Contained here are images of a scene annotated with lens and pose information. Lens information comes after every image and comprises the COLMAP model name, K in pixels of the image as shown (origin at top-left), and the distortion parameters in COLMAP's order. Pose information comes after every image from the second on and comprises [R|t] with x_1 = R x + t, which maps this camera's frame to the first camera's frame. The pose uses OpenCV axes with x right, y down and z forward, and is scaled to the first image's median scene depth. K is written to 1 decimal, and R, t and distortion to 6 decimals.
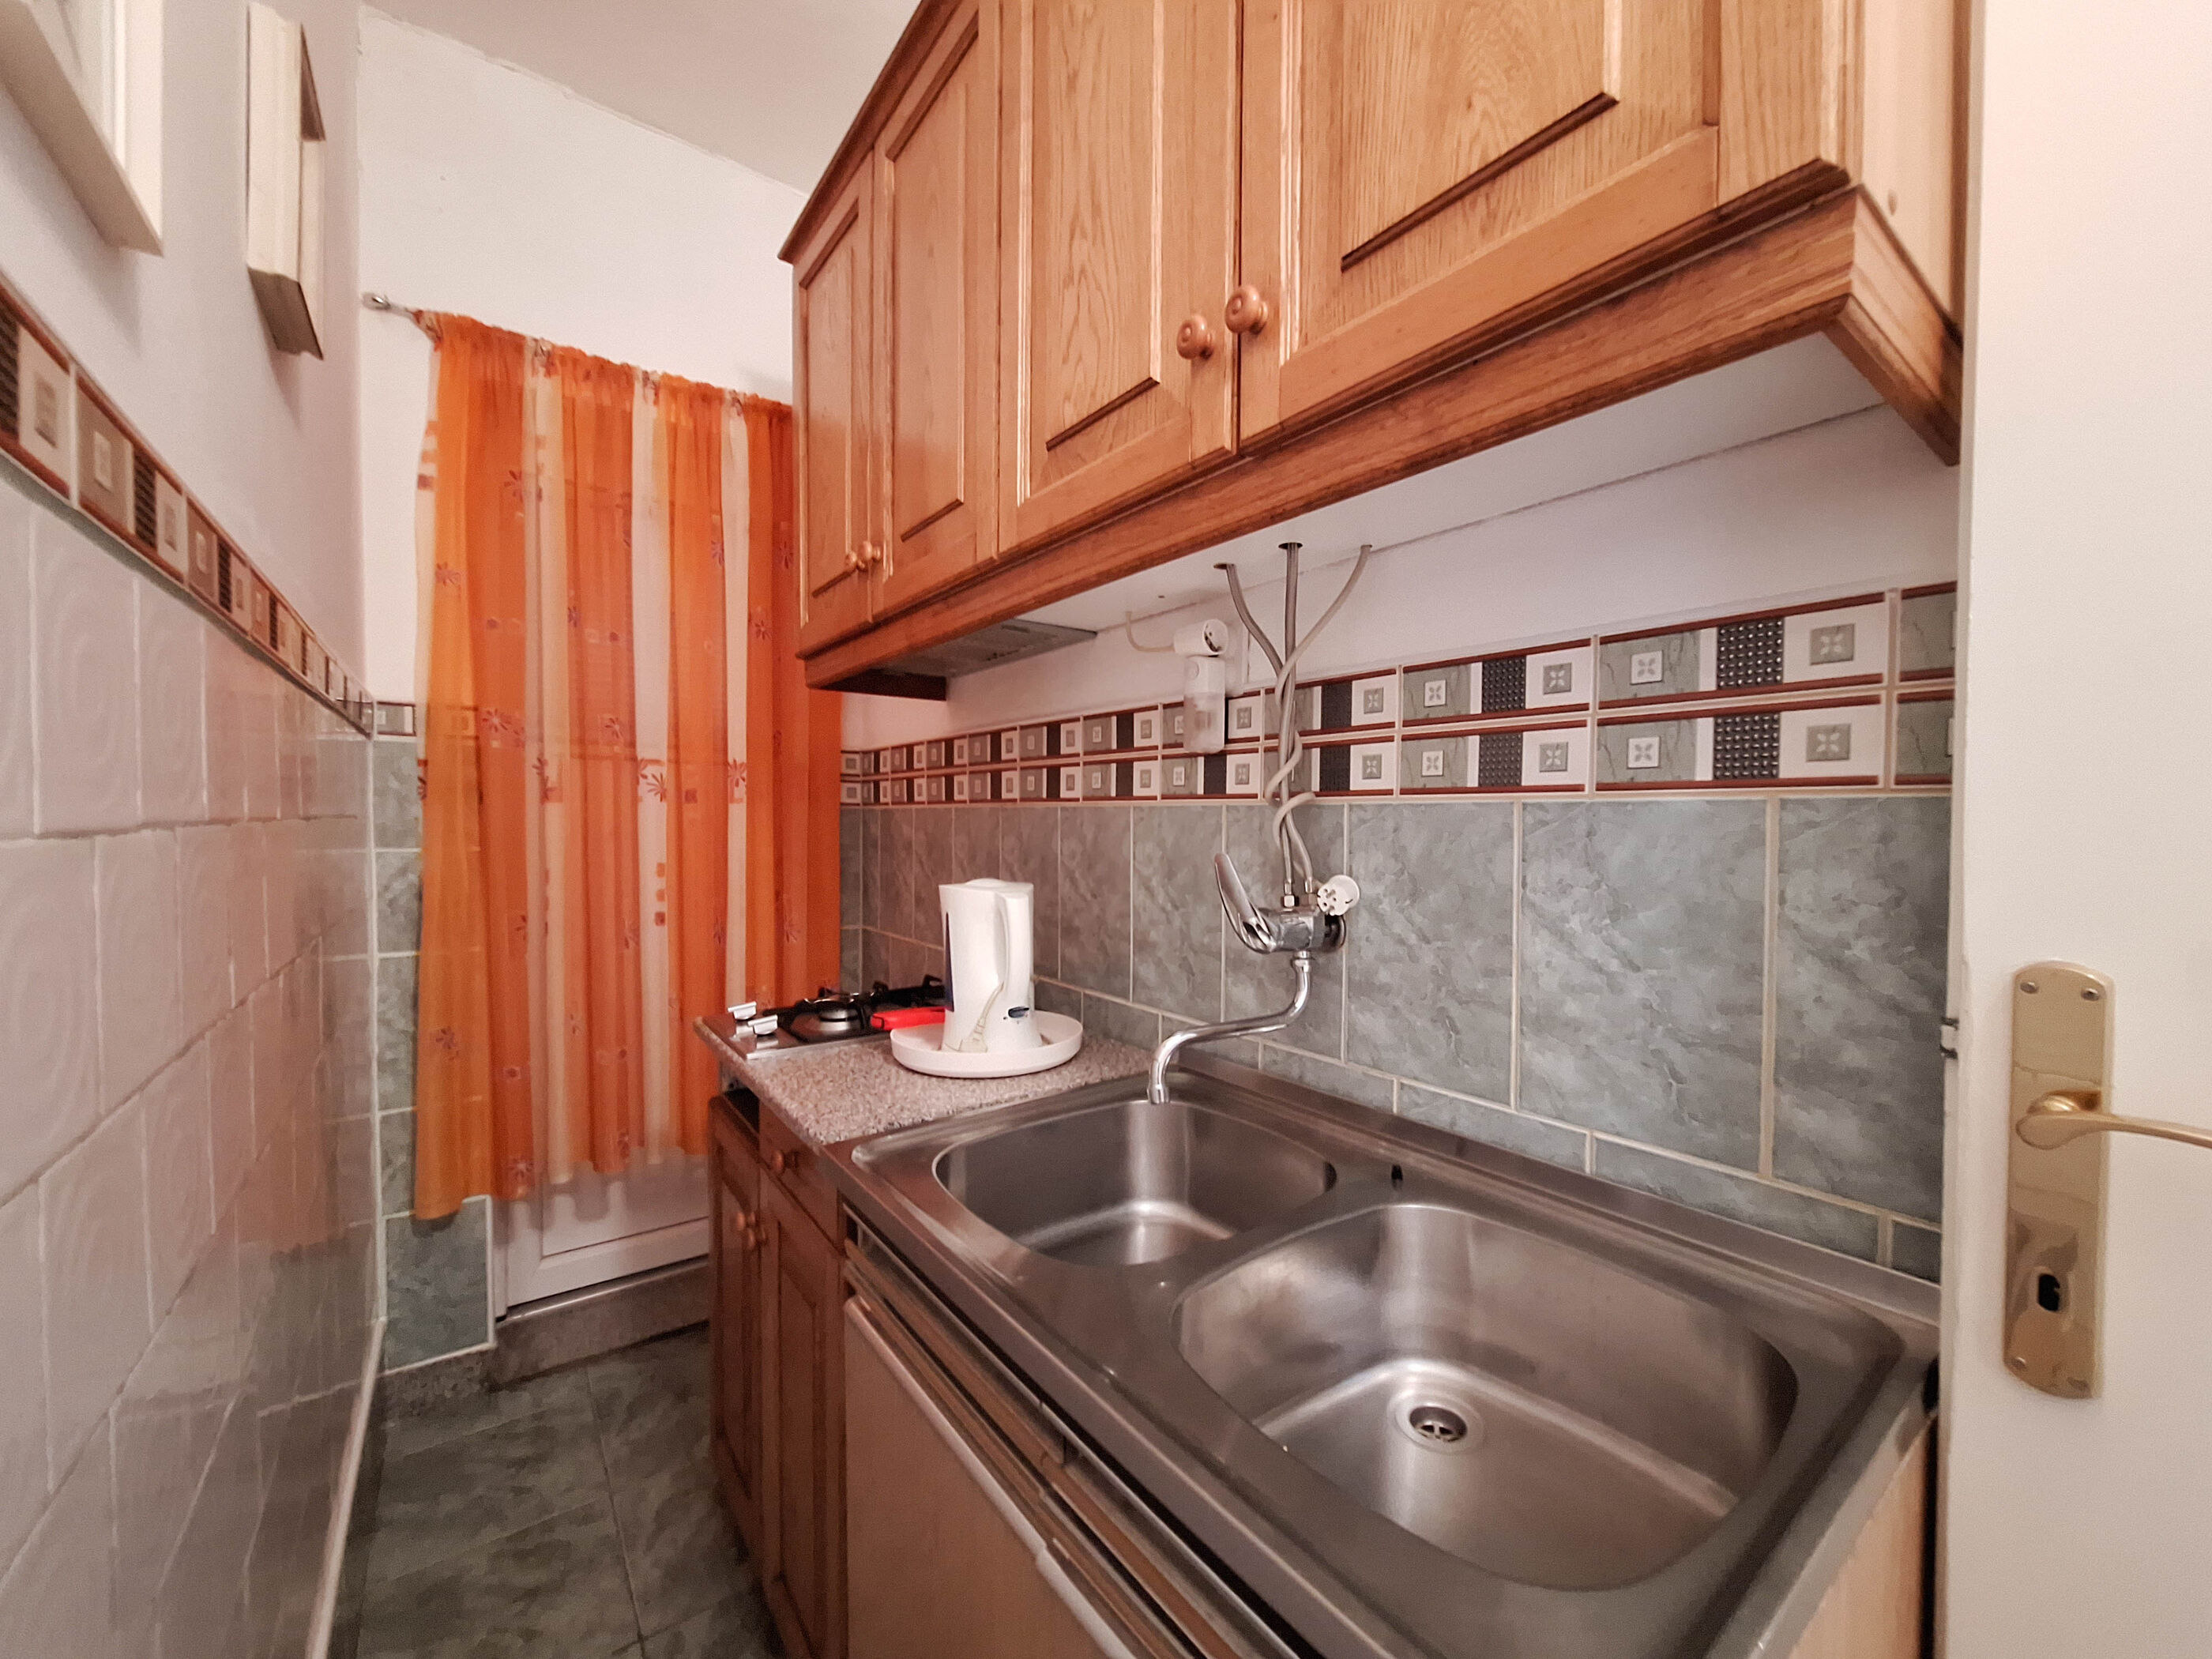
lens RADIAL K [[877.6, 0, 1106.9], [0, 877.6, 830.9], [0, 0, 1]] dist [-0.001885, 0.000174]
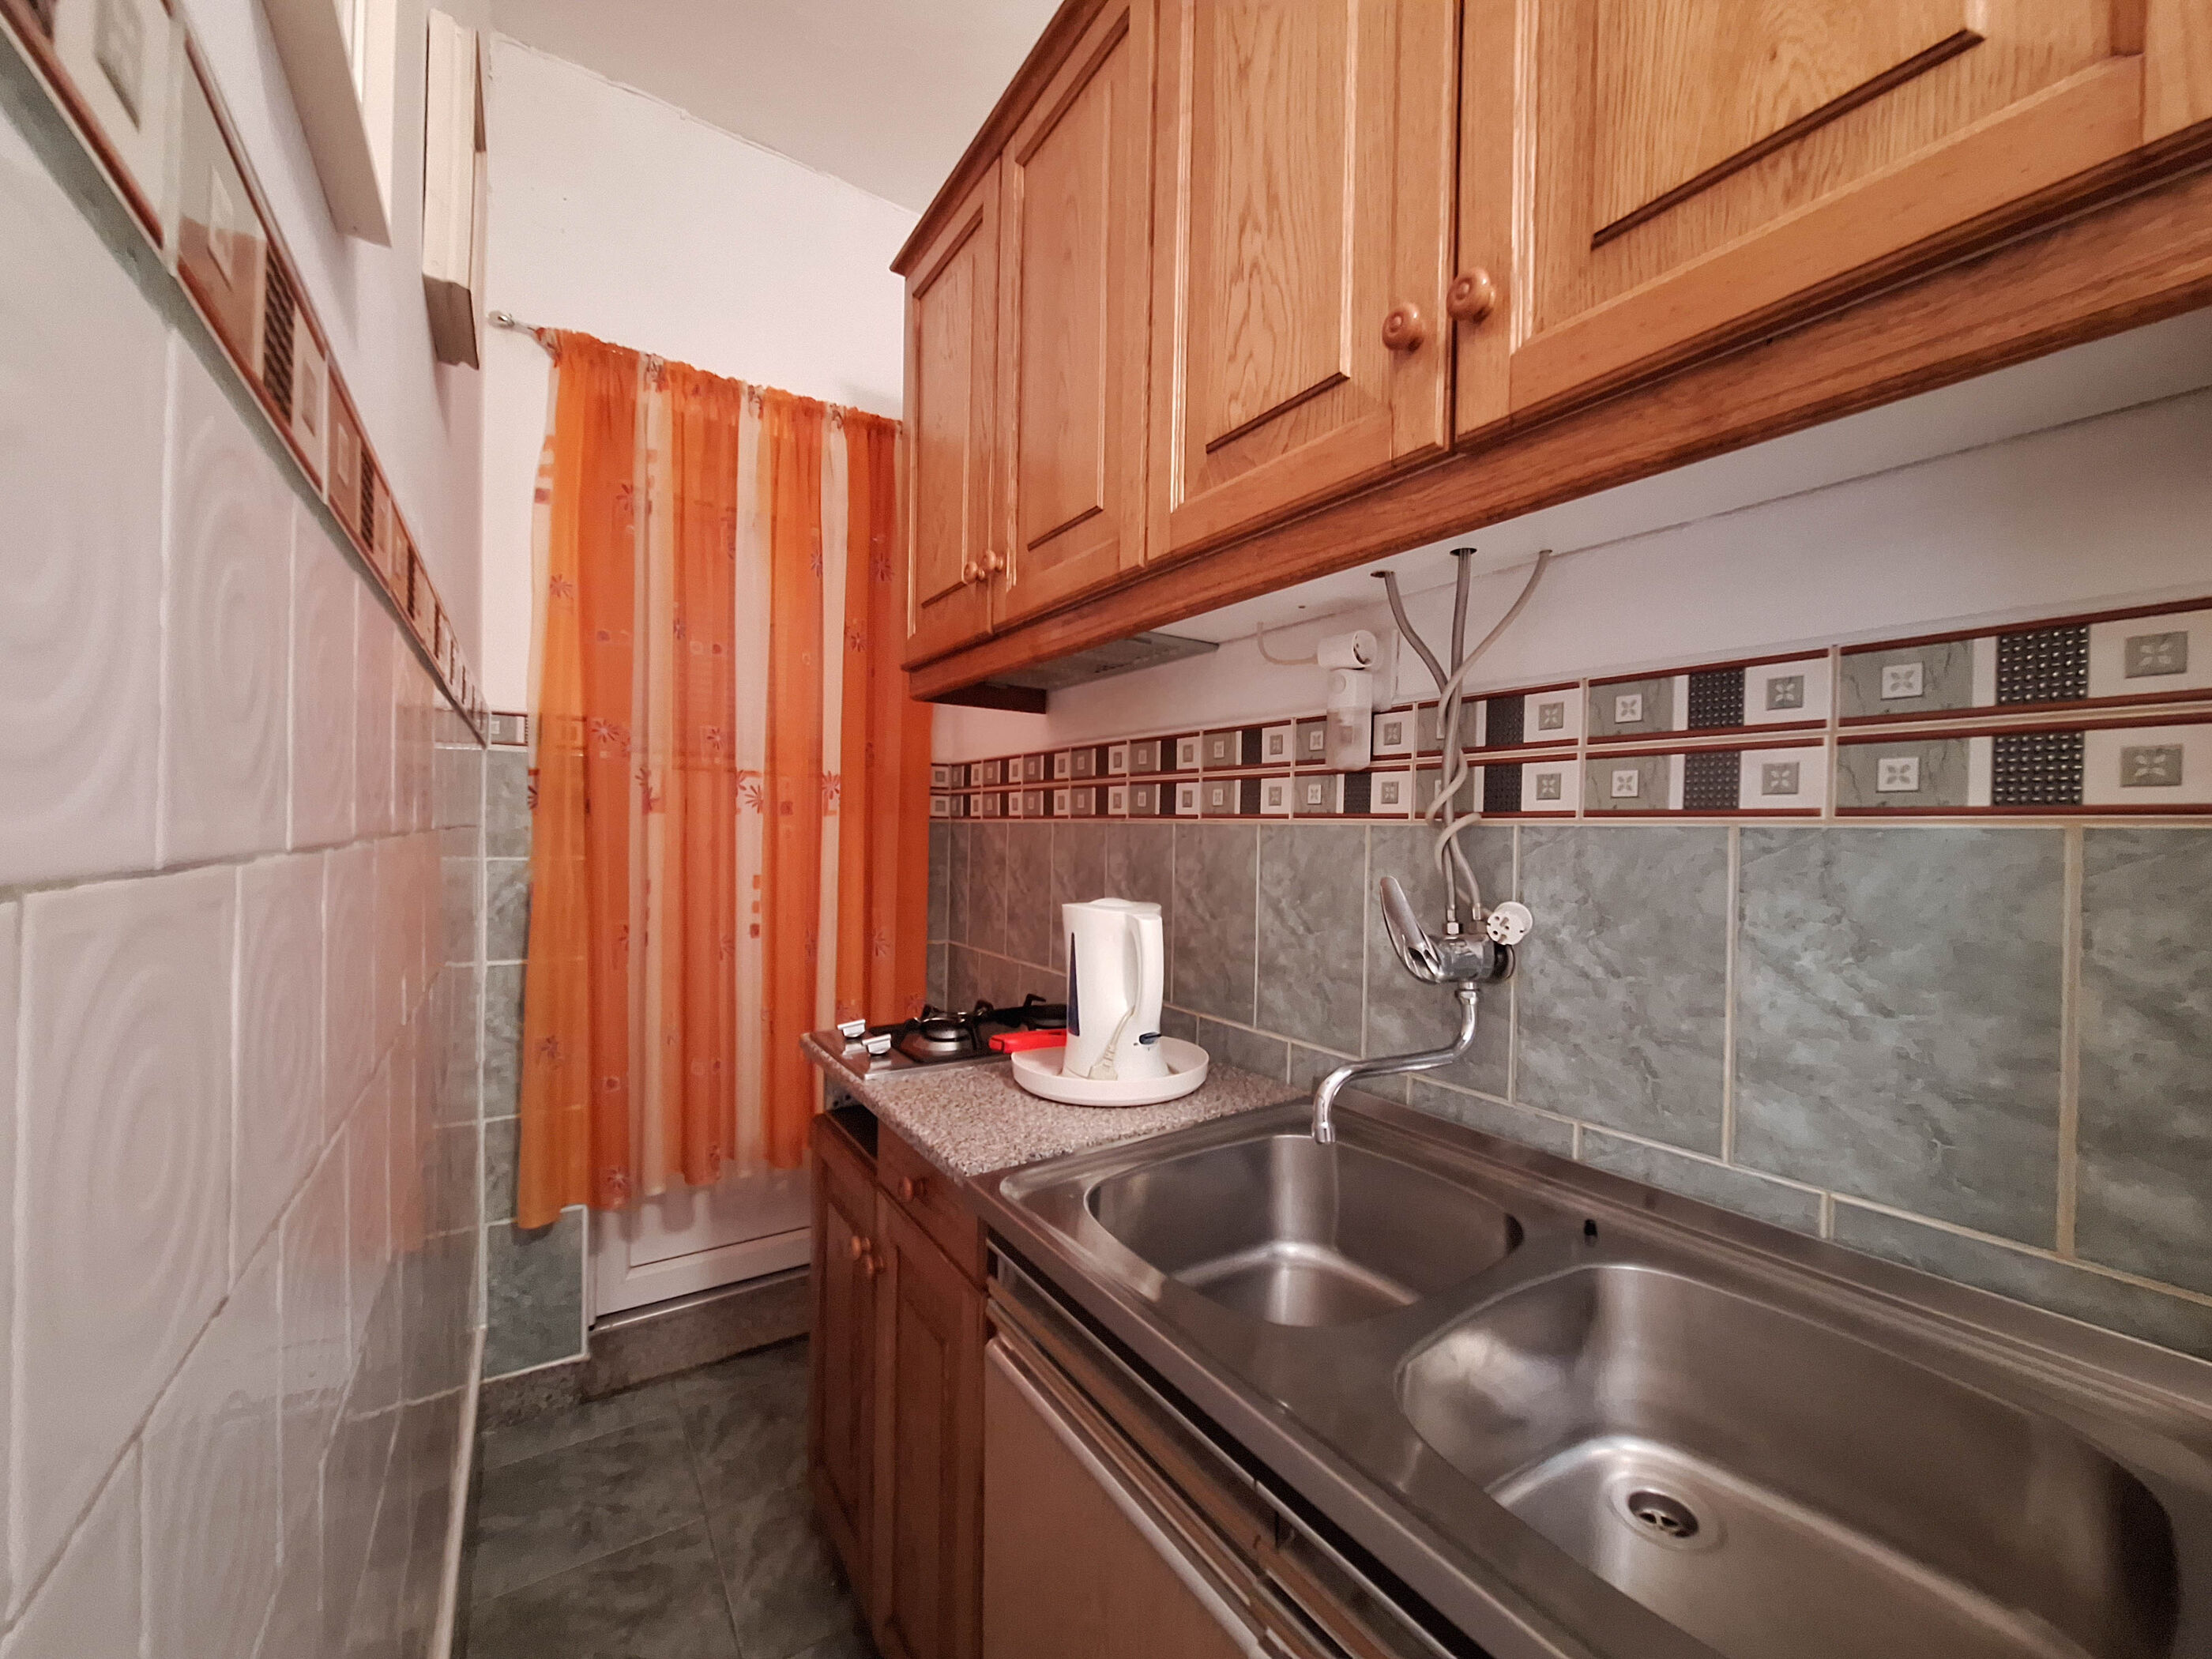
lens RADIAL K [[877.6, 0, 1106.9], [0, 877.6, 831.8], [0, 0, 1]] dist [-0.001885, 0.000174]
pose [[0.998681, 0.012119, -0.049892, -0.120520], [-0.012866, 0.999809, -0.014690, -0.005046], [0.049704, 0.015312, 0.998647, 0.043859]]
